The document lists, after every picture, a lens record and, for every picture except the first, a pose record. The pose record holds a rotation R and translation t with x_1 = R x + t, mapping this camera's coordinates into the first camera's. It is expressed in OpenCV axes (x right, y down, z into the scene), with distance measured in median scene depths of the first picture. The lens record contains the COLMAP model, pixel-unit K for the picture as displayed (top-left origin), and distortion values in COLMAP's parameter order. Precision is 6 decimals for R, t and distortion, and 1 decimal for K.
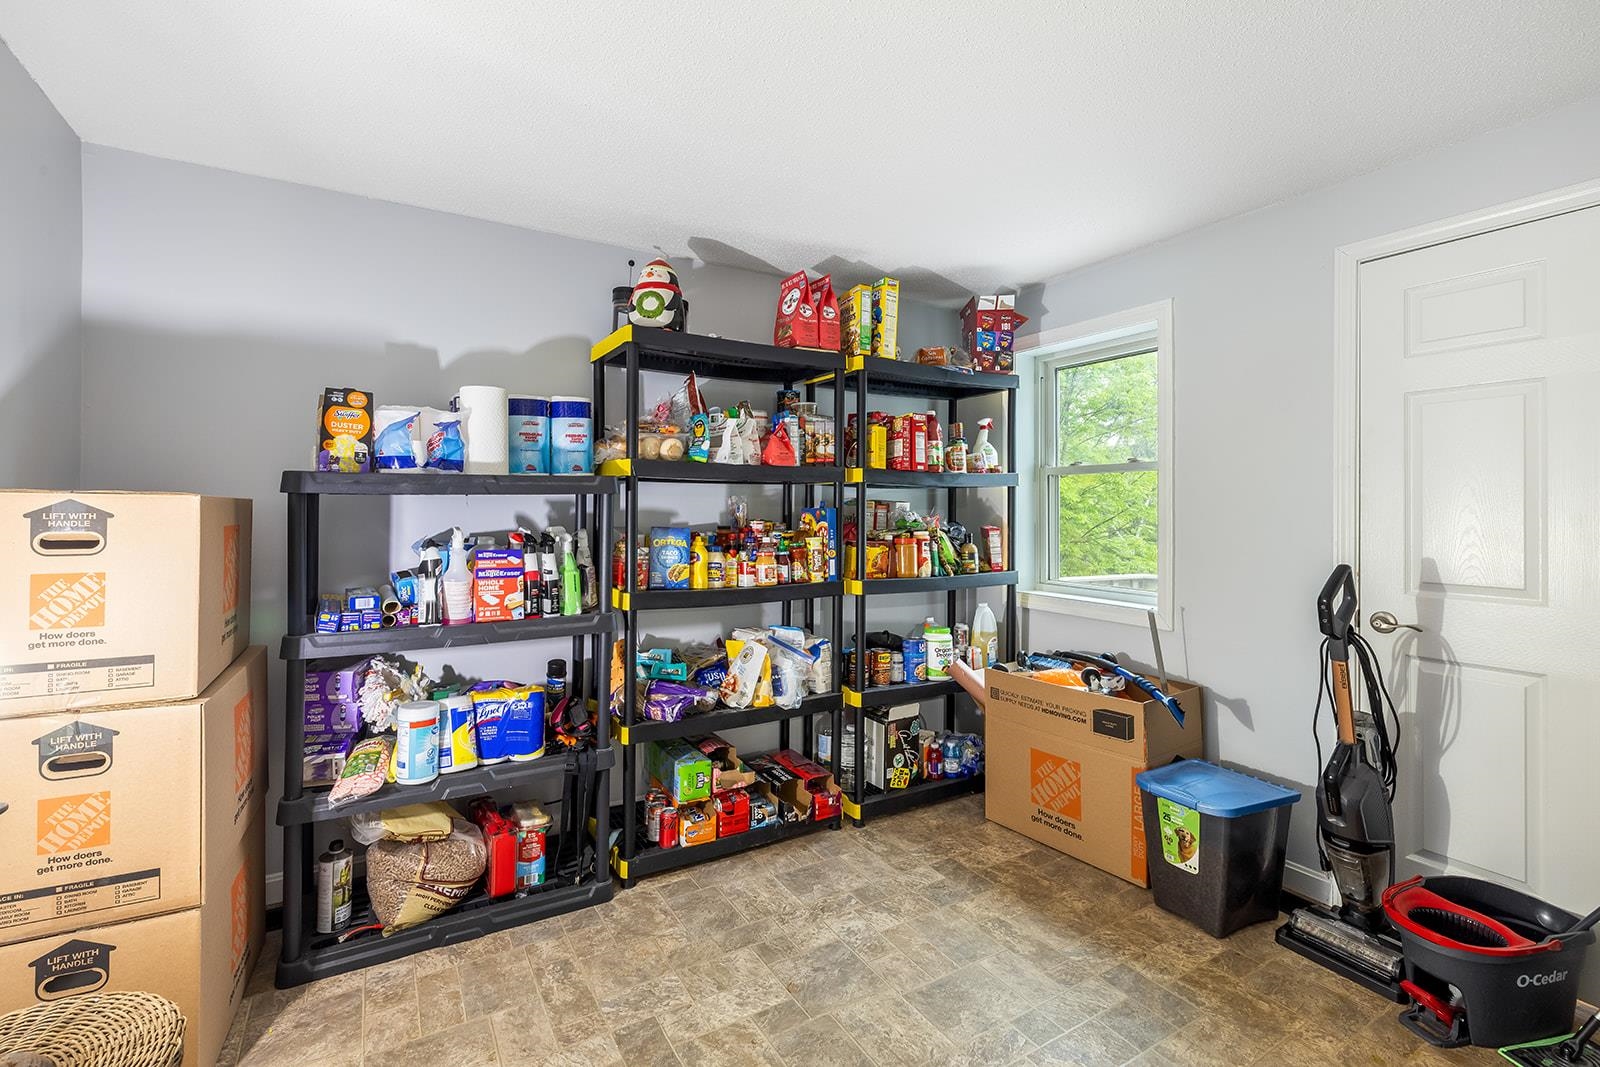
lens RADIAL K [[716.1, 0, 796.4], [0, 716.1, 511.1], [0, 0, 1]] dist [0.000161, 0.000240]
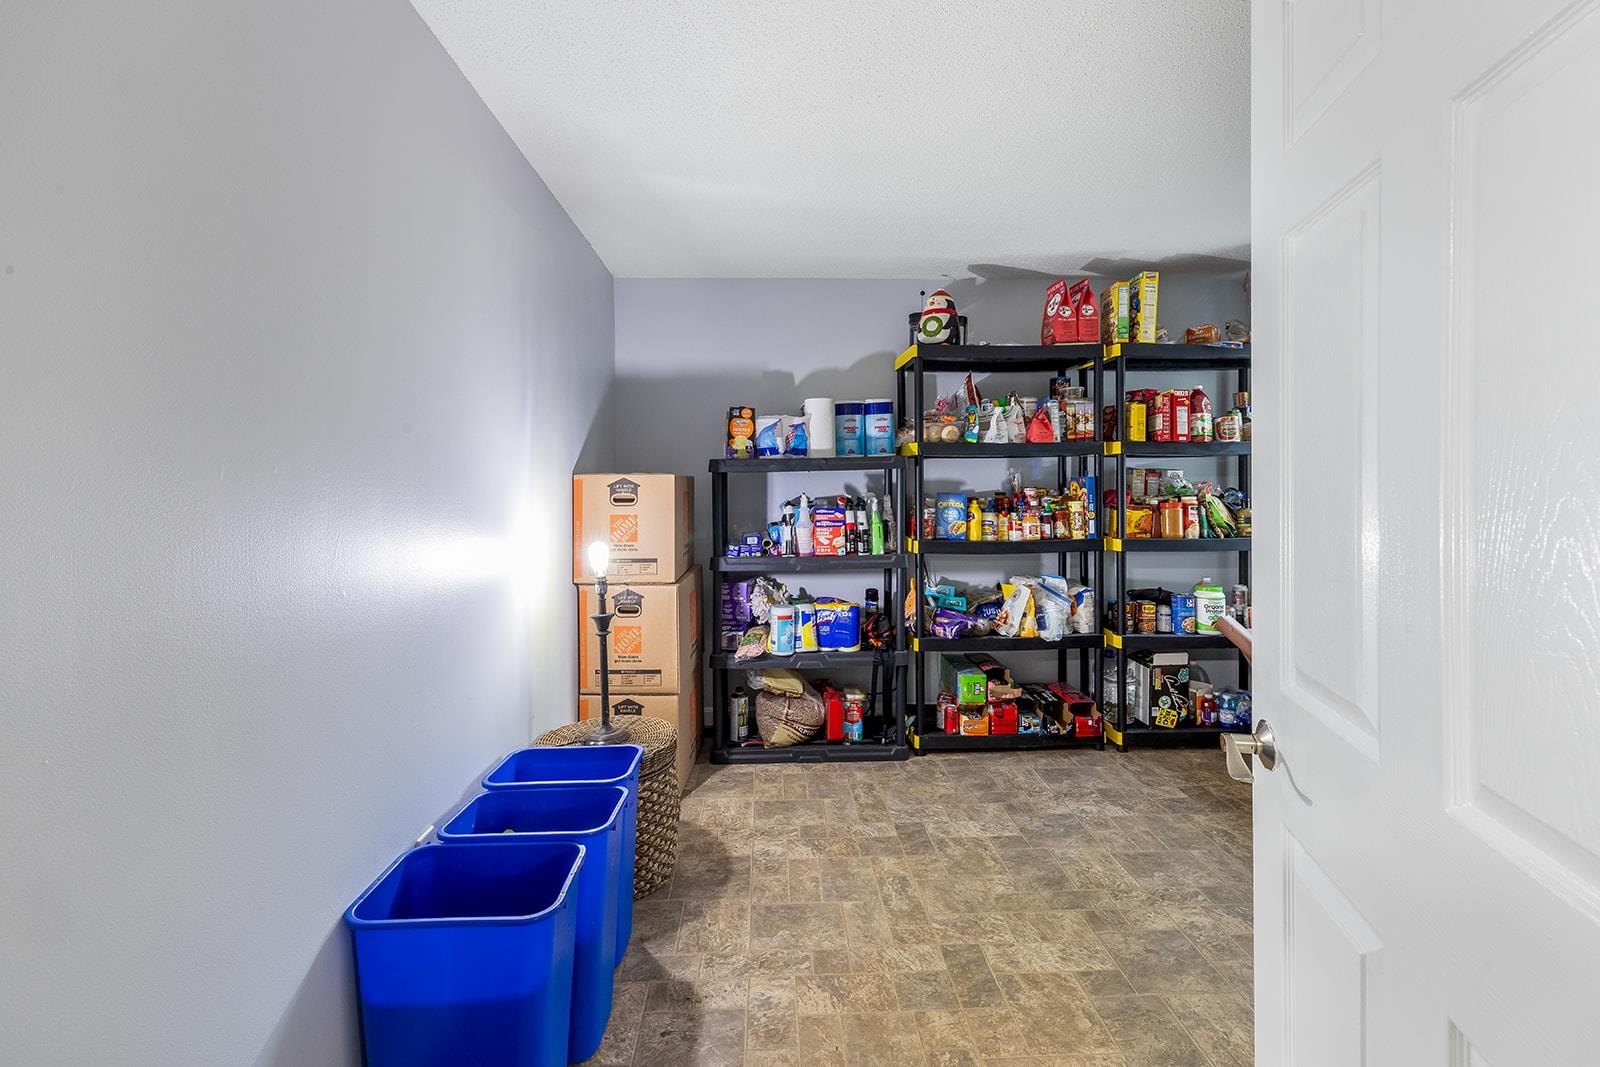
lens RADIAL K [[716.1, 0, 796.4], [0, 716.1, 511.1], [0, 0, 1]] dist [0.000161, 0.000240]
pose [[0.882120, 0.007784, -0.470961, 0.197661], [0.010759, 0.999270, 0.036667, 0.004718], [0.470903, -0.037412, 0.881392, -0.301284]]
